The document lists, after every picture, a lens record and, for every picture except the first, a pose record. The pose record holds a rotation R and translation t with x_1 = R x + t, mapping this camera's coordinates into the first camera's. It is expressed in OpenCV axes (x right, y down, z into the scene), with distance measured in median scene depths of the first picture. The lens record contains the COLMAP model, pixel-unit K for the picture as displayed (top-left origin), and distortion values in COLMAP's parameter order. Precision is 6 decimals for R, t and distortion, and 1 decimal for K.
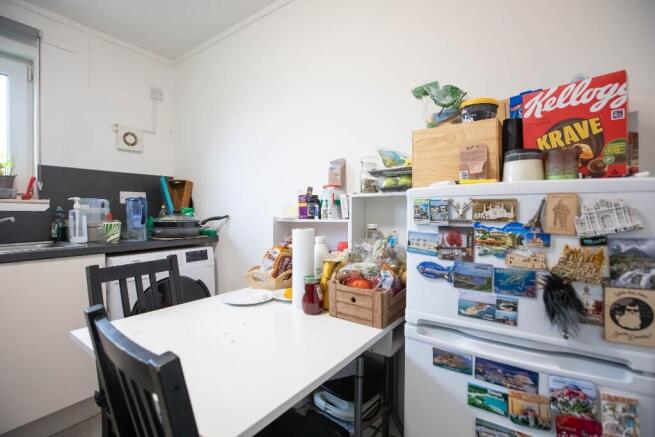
lens RADIAL K [[309.8, 0, 316.4], [0, 309.8, 220.4], [0, 0, 1]] dist [-0.053186, 0.021171]
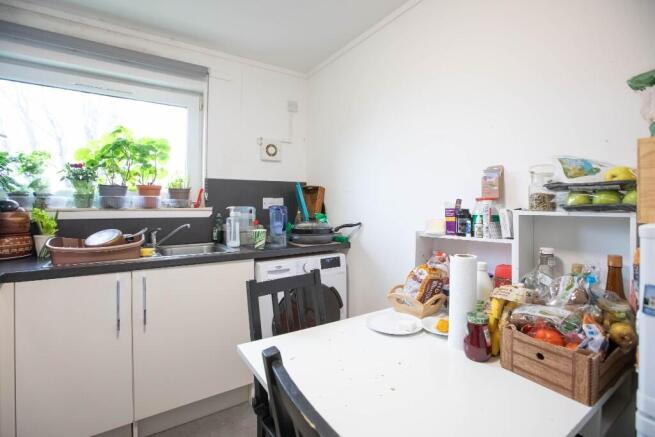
lens RADIAL K [[305.2, 0, 312.3], [0, 305.2, 205.8], [0, 0, 1]] dist [-0.051684, 0.018779]
pose [[0.929124, 0.006249, -0.369716, -0.096757], [-0.014020, 0.999734, -0.018337, -0.071426], [0.369503, 0.022221, 0.928964, 0.043703]]
